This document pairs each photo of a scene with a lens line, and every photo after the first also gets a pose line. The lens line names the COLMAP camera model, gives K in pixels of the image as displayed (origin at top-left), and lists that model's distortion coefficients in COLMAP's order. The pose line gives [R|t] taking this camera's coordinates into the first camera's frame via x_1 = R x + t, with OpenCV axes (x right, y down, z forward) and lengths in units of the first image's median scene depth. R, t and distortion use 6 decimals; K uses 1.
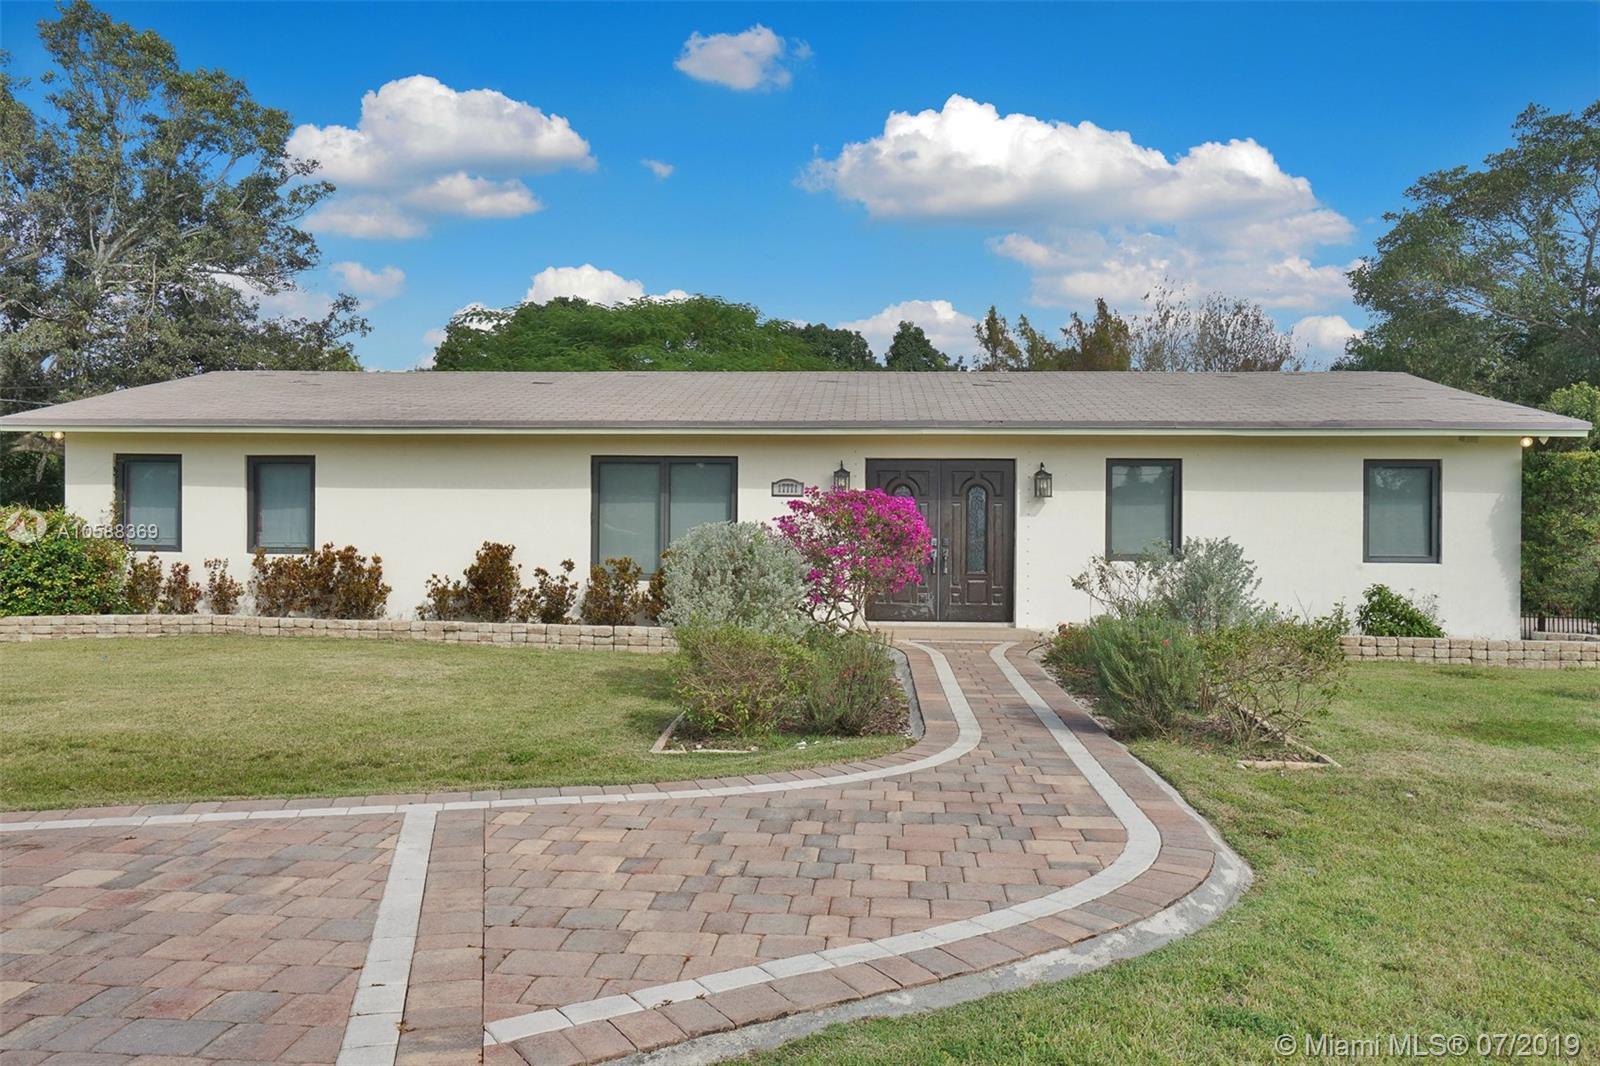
lens RADIAL K [[1321.4, 0, 795.3], [0, 1321.4, 534.5], [0, 0, 1]] dist [-0.030058, 0.022671]
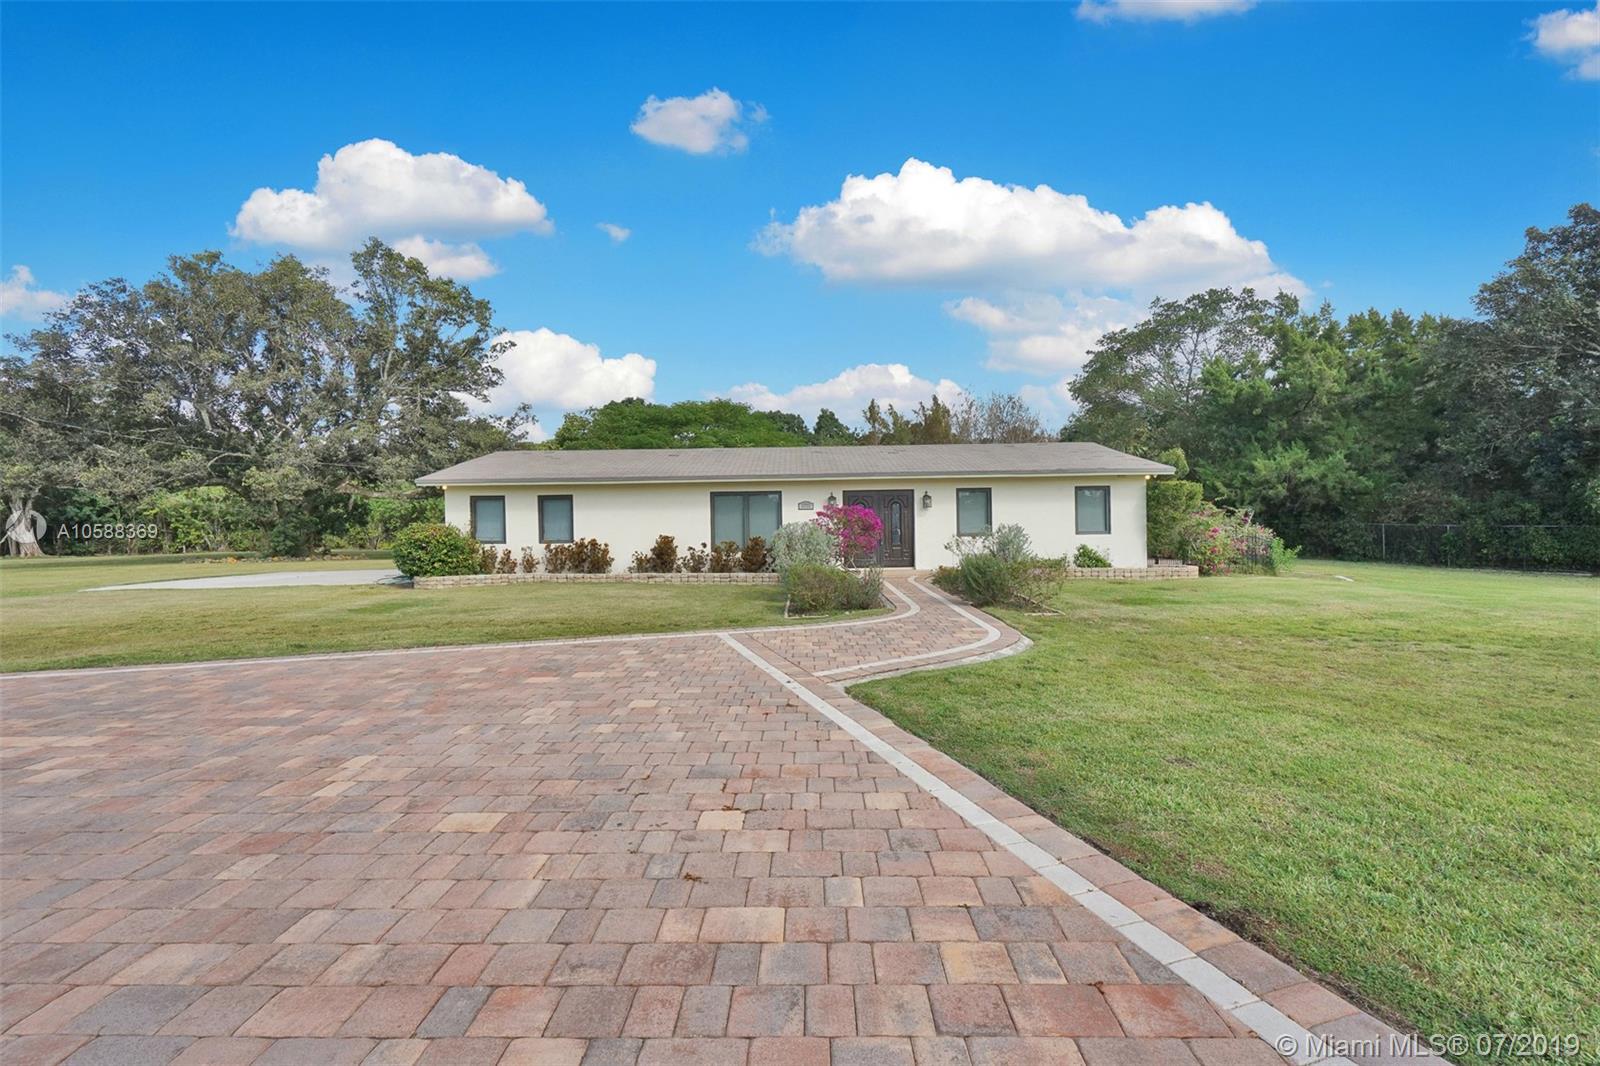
lens RADIAL K [[776.5, 0, 811.0], [0, 776.5, 533.7], [0, 0, 1]] dist [-0.037087, 0.015483]
pose [[0.997168, -0.024138, 0.071226, -0.086239], [0.023851, 0.999704, 0.004873, 0.003439], [-0.071322, -0.003160, 0.997448, -0.221540]]
